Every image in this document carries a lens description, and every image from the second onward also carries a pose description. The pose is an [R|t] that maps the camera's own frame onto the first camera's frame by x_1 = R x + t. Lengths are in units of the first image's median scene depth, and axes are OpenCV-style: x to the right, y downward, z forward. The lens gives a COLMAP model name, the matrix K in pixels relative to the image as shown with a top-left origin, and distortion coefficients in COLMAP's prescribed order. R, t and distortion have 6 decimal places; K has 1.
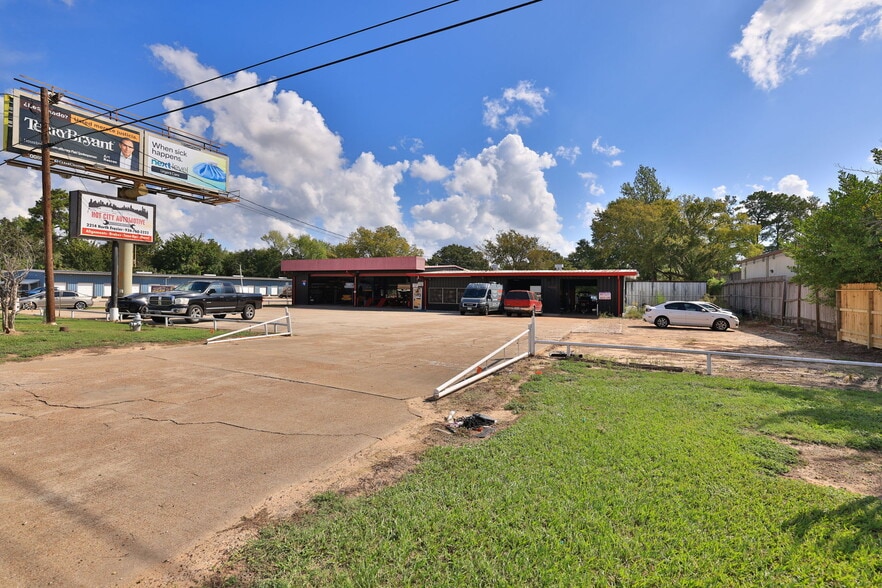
lens RADIAL K [[400.0, 0, 440.2], [0, 400.0, 280.0], [0, 0, 1]] dist [-0.014829, 0.000594]
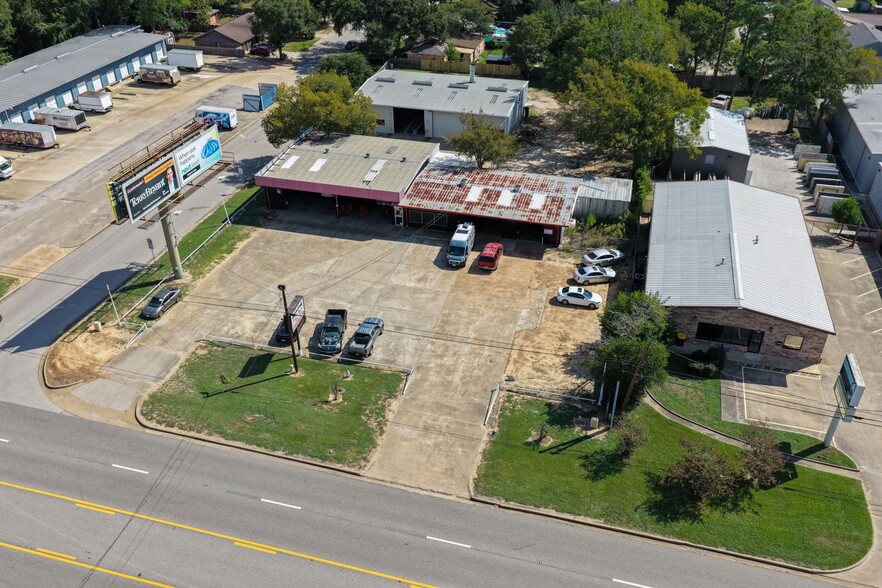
lens RADIAL K [[733.9, 0, 447.2], [0, 733.9, 290.2], [0, 0, 1]] dist [-0.011751, 0.029974]
pose [[0.983059, -0.113552, 0.143878, -0.268415], [0.011072, 0.820333, 0.571779, -1.068483], [-0.182954, -0.560499, 0.807693, -0.926936]]
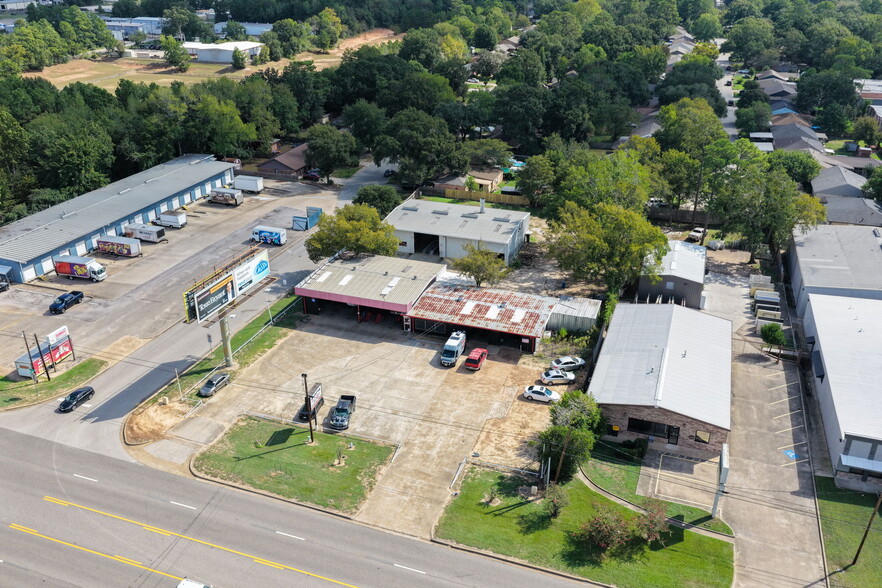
lens RADIAL K [[733.9, 0, 447.2], [0, 733.9, 290.2], [0, 0, 1]] dist [-0.011751, 0.029974]
pose [[0.993766, -0.058665, 0.094798, -0.168525], [0.009425, 0.891511, 0.452901, -1.345764], [-0.111083, -0.449185, 0.886506, -1.389489]]
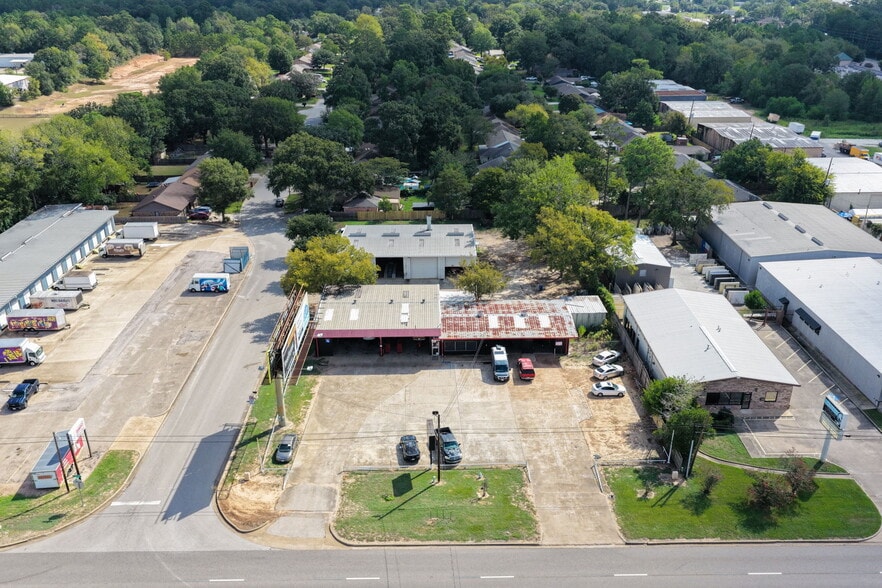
lens RADIAL K [[733.9, 0, 447.2], [0, 733.9, 290.2], [0, 0, 1]] dist [-0.011751, 0.029974]
pose [[0.891304, -0.198756, 0.407522, -1.106483], [0.001725, 0.900279, 0.435311, -1.353436], [-0.453404, -0.387291, 0.802764, -1.084291]]
